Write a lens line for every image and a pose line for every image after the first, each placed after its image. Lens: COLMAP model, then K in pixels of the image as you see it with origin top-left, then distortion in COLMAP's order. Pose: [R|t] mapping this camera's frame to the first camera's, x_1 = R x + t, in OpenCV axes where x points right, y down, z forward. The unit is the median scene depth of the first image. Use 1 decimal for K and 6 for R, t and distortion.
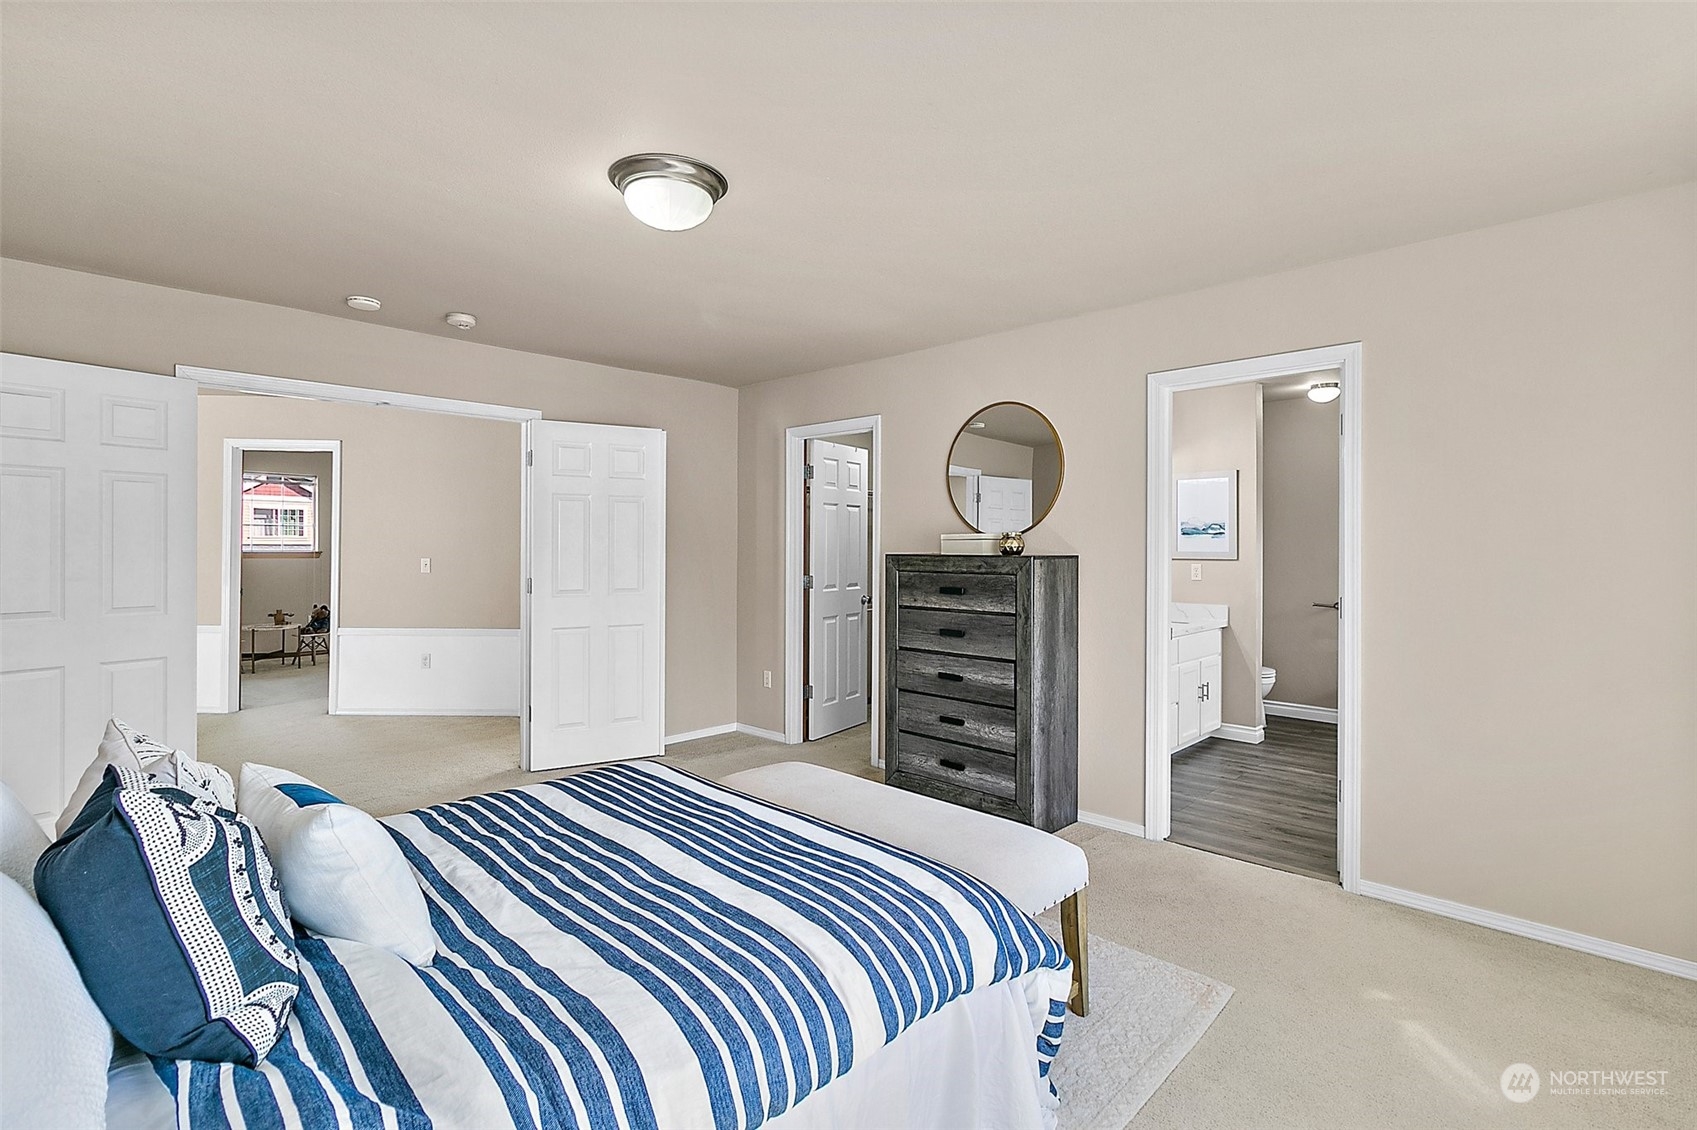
lens RADIAL K [[799.1, 0, 852.3], [0, 799.1, 539.9], [0, 0, 1]] dist [-0.000658, 0.000828]
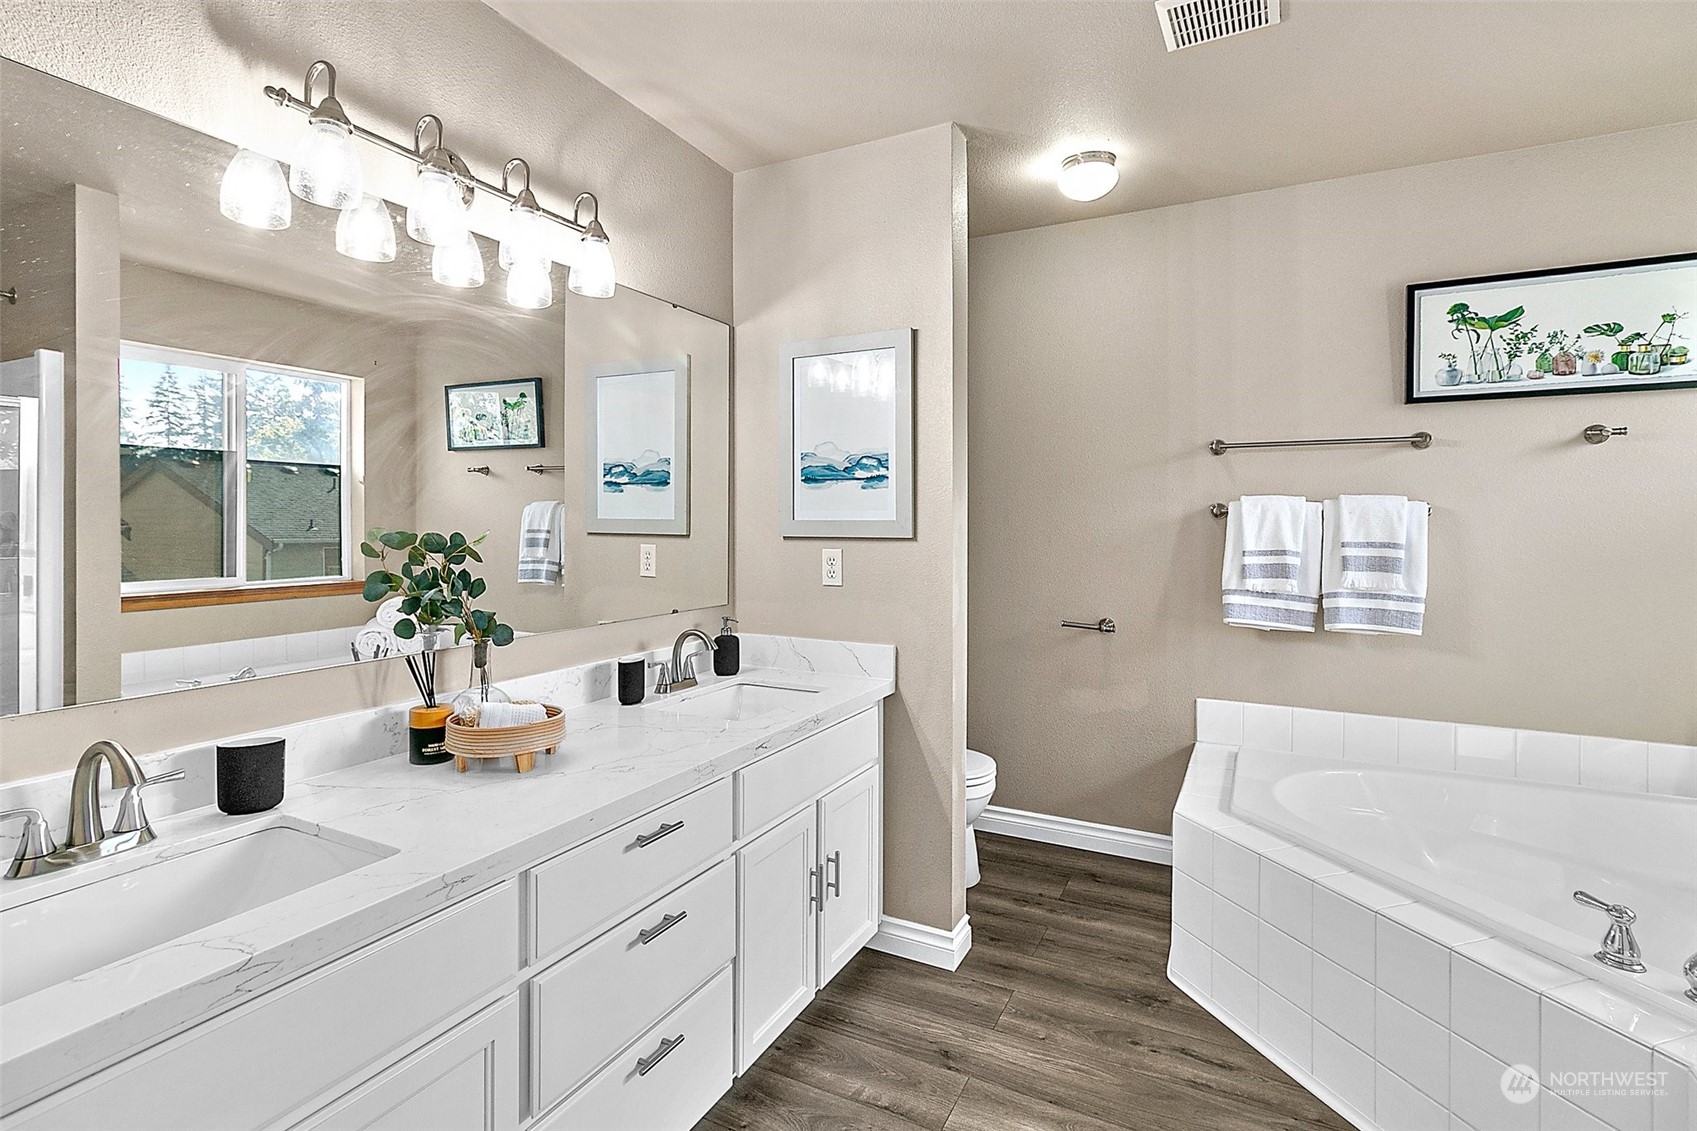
lens RADIAL K [[799.1, 0, 843.6], [0, 799.1, 520.4], [0, 0, 1]] dist [-0.000658, 0.000828]
pose [[0.954961, -0.007576, 0.296635, 0.314690], [0.003413, 0.999888, 0.014549, 0.008486], [-0.296712, -0.012881, 0.954880, 0.594329]]
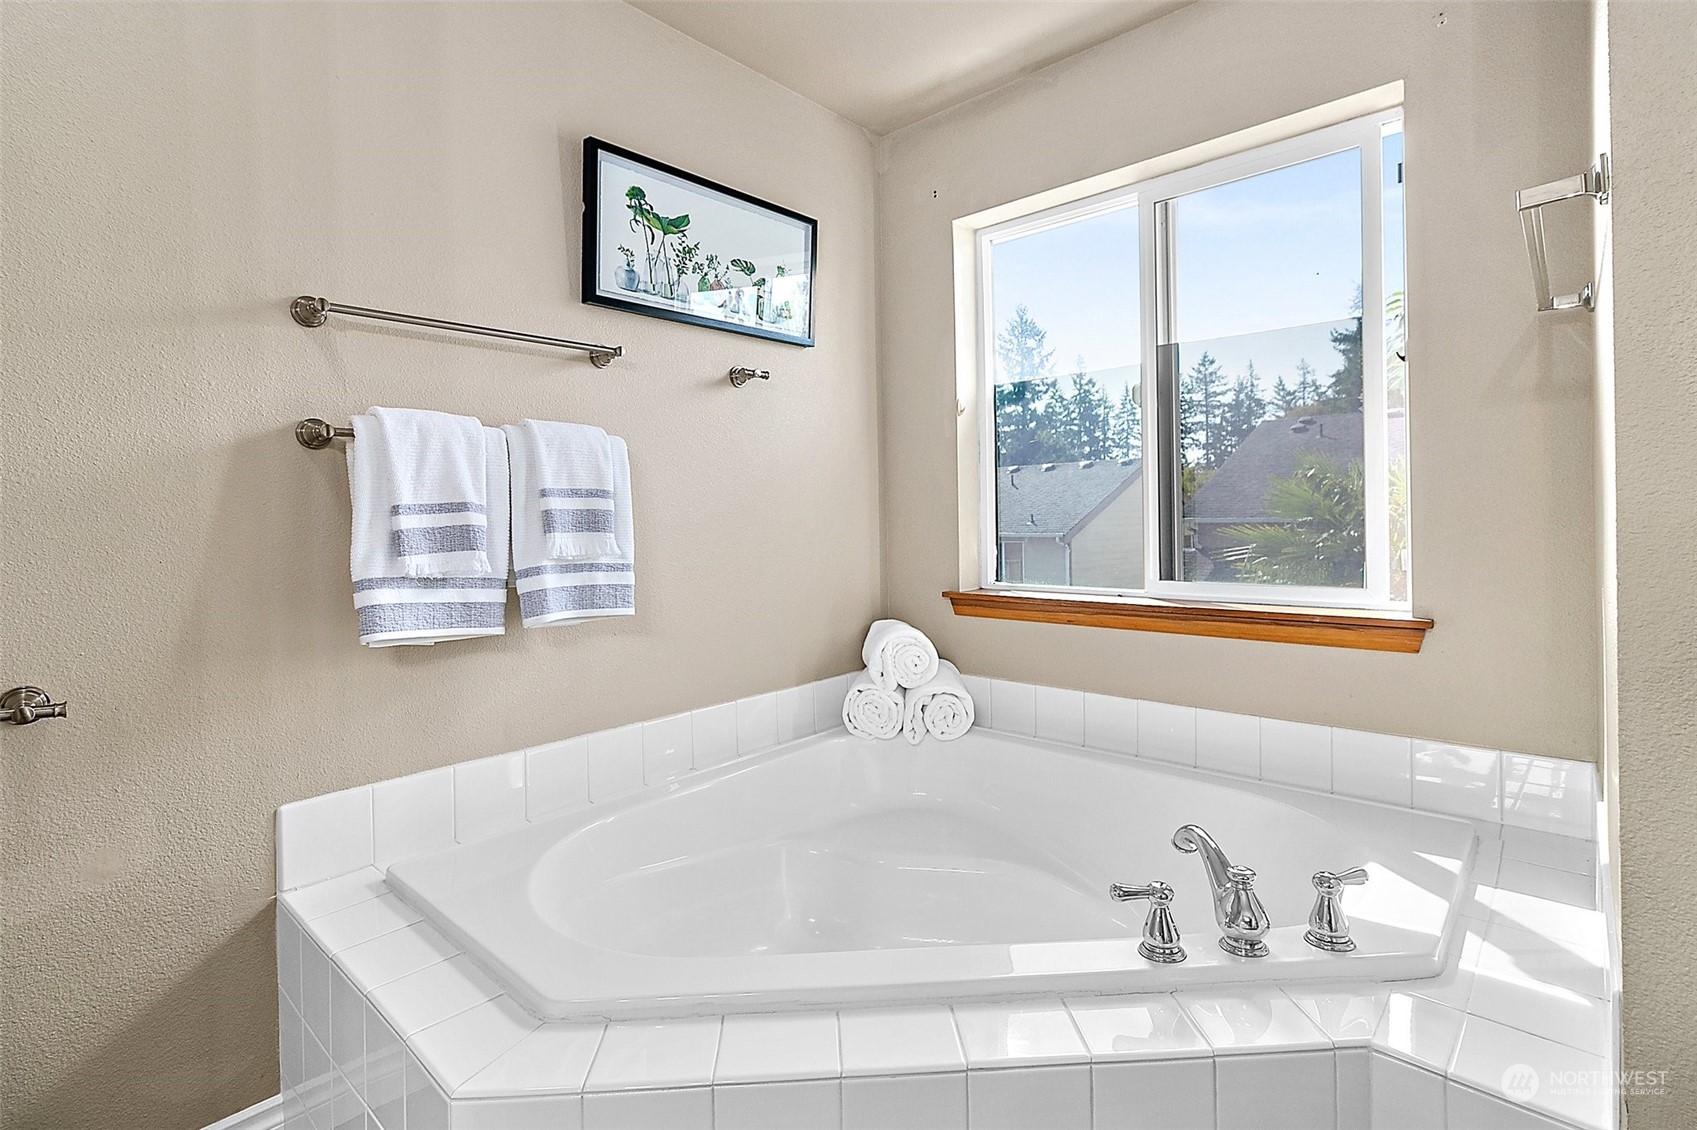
lens RADIAL K [[799.1, 0, 842.3], [0, 799.1, 524.5], [0, 0, 1]] dist [-0.000658, 0.000828]
pose [[-0.053751, -0.019457, 0.998365, 0.419839], [0.004081, 0.999798, 0.019705, 0.036351], [-0.998546, 0.005134, -0.053661, 0.850922]]
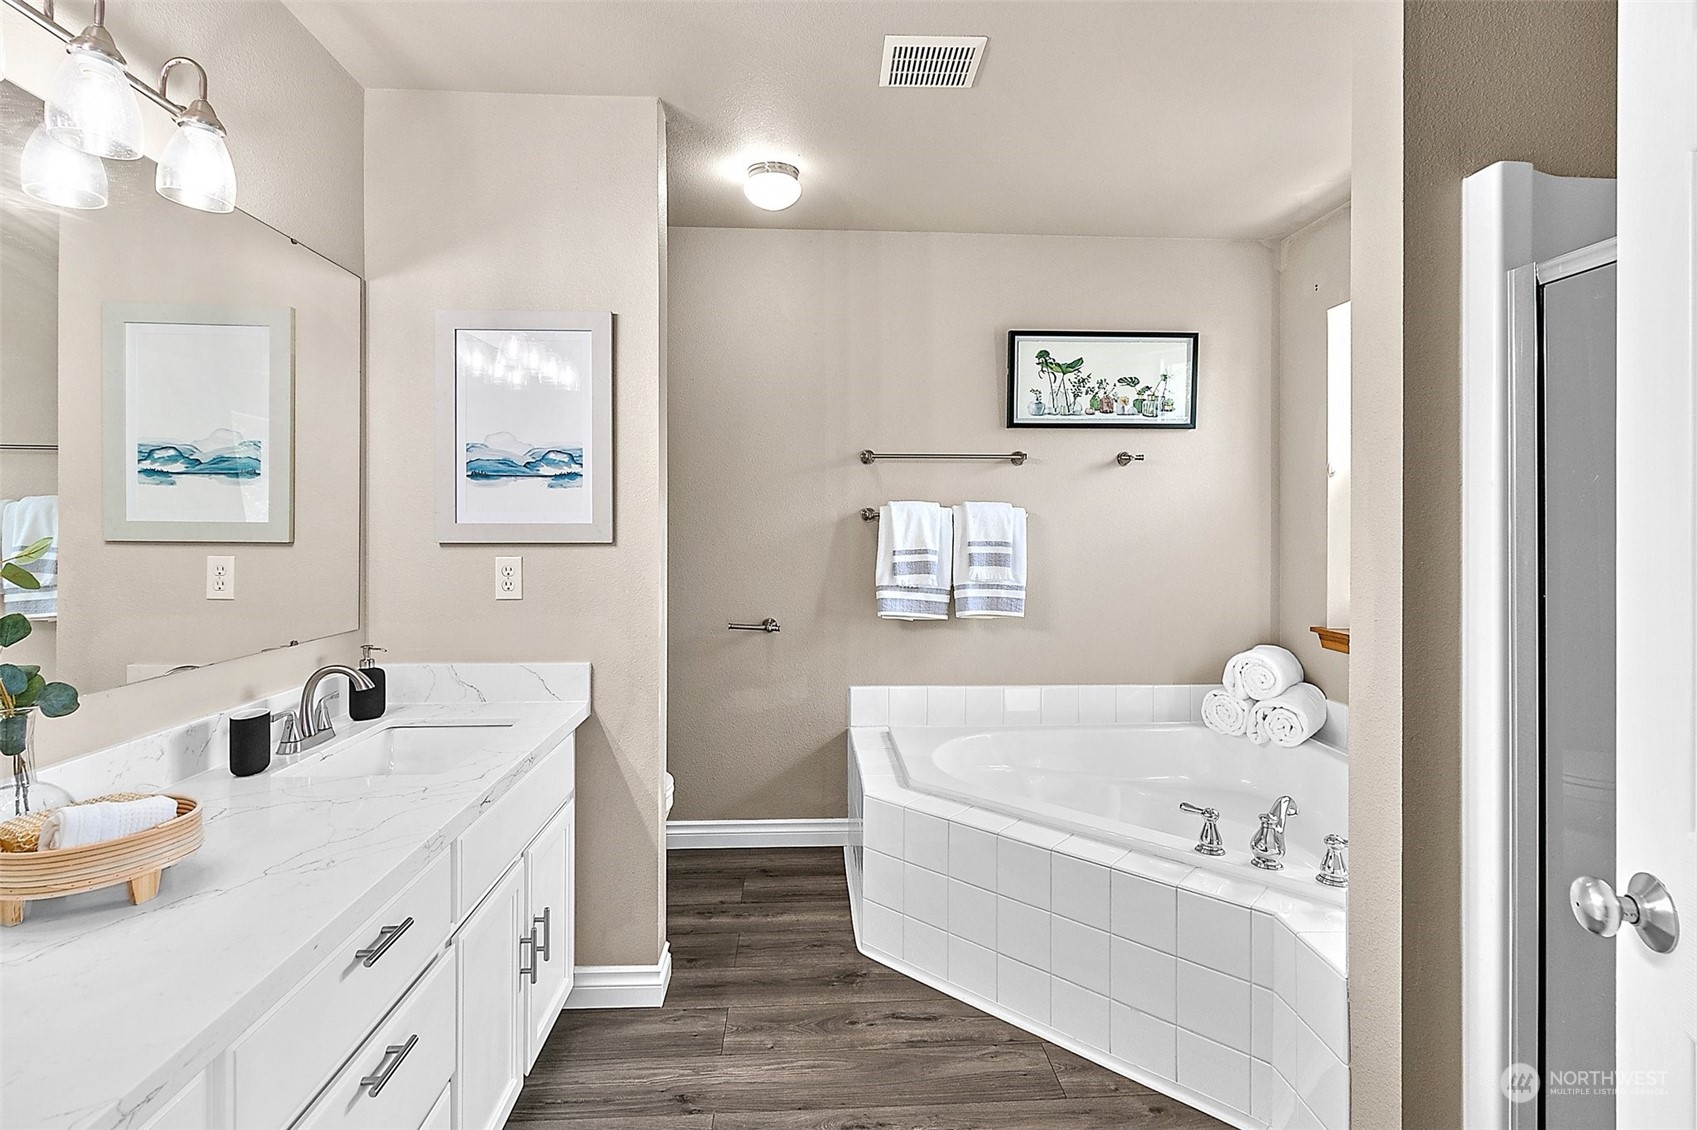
lens RADIAL K [[799.1, 0, 831.6], [0, 799.1, 521.0], [0, 0, 1]] dist [-0.000658, 0.000828]
pose [[0.676870, -0.005474, 0.736083, 0.263527], [-0.004227, 0.999927, 0.011324, 0.008828], [-0.736091, -0.010776, 0.676797, 0.649637]]
